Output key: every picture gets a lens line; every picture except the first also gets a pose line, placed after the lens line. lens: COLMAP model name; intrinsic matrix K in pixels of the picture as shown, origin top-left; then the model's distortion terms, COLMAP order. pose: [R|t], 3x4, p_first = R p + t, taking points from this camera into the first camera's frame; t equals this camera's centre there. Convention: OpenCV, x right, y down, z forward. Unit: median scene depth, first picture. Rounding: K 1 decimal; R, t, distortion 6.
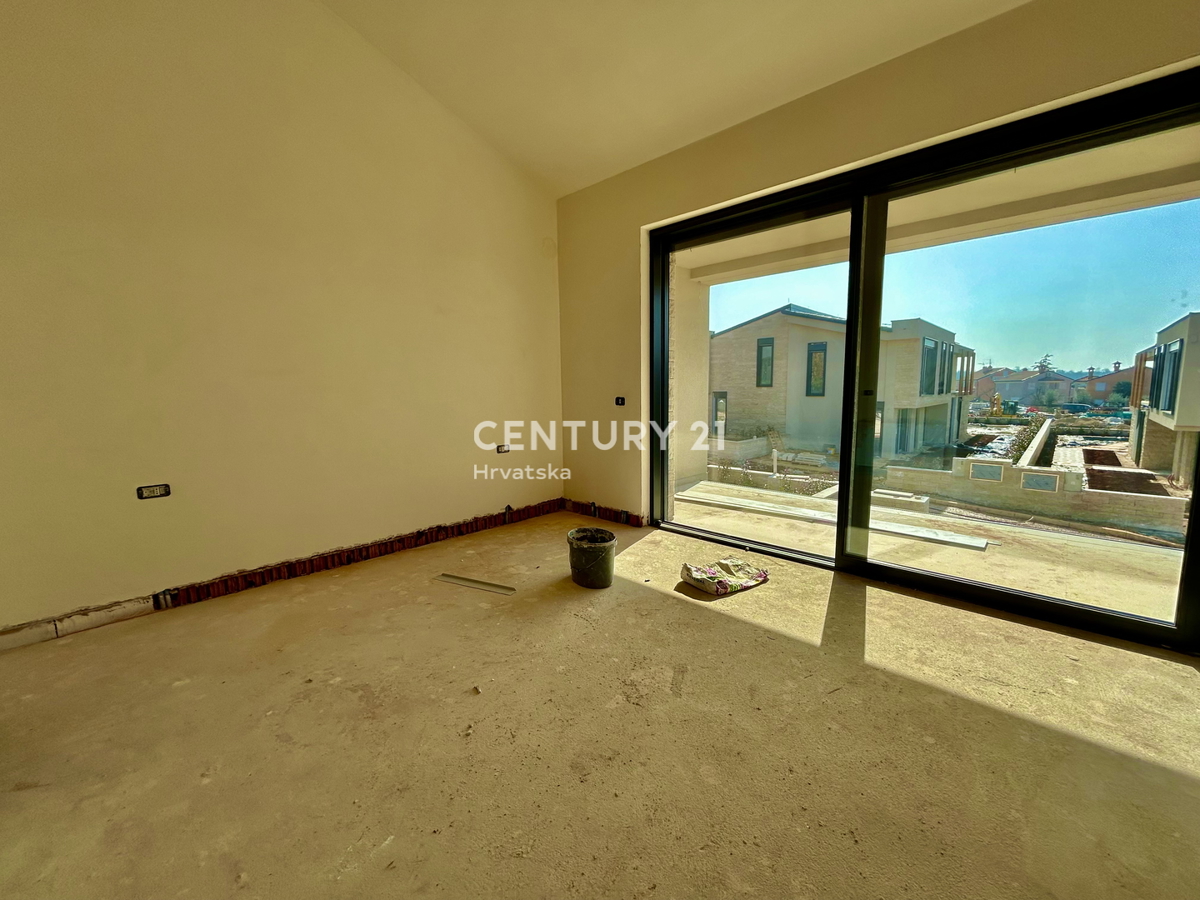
lens RADIAL K [[485.7, 0, 599.5], [0, 485.7, 449.2], [0, 0, 1]] dist [-0.000844, 0.000495]
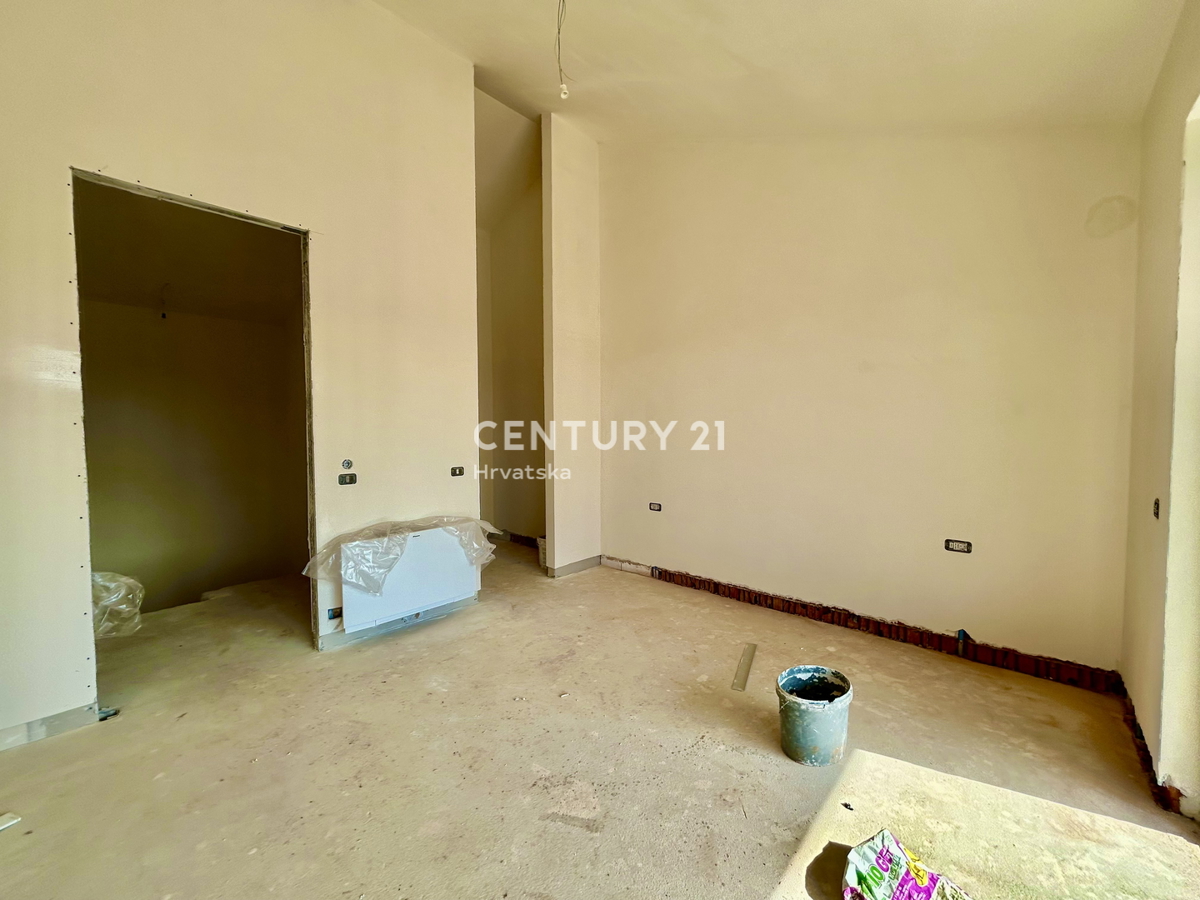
lens RADIAL K [[485.7, 0, 599.5], [0, 485.7, 449.2], [0, 0, 1]] dist [-0.000844, 0.000495]
pose [[0.029081, 0.059589, -0.997799, 0.648888], [-0.122993, 0.990849, 0.055589, -0.157091], [0.991981, 0.121105, 0.036144, 0.613042]]
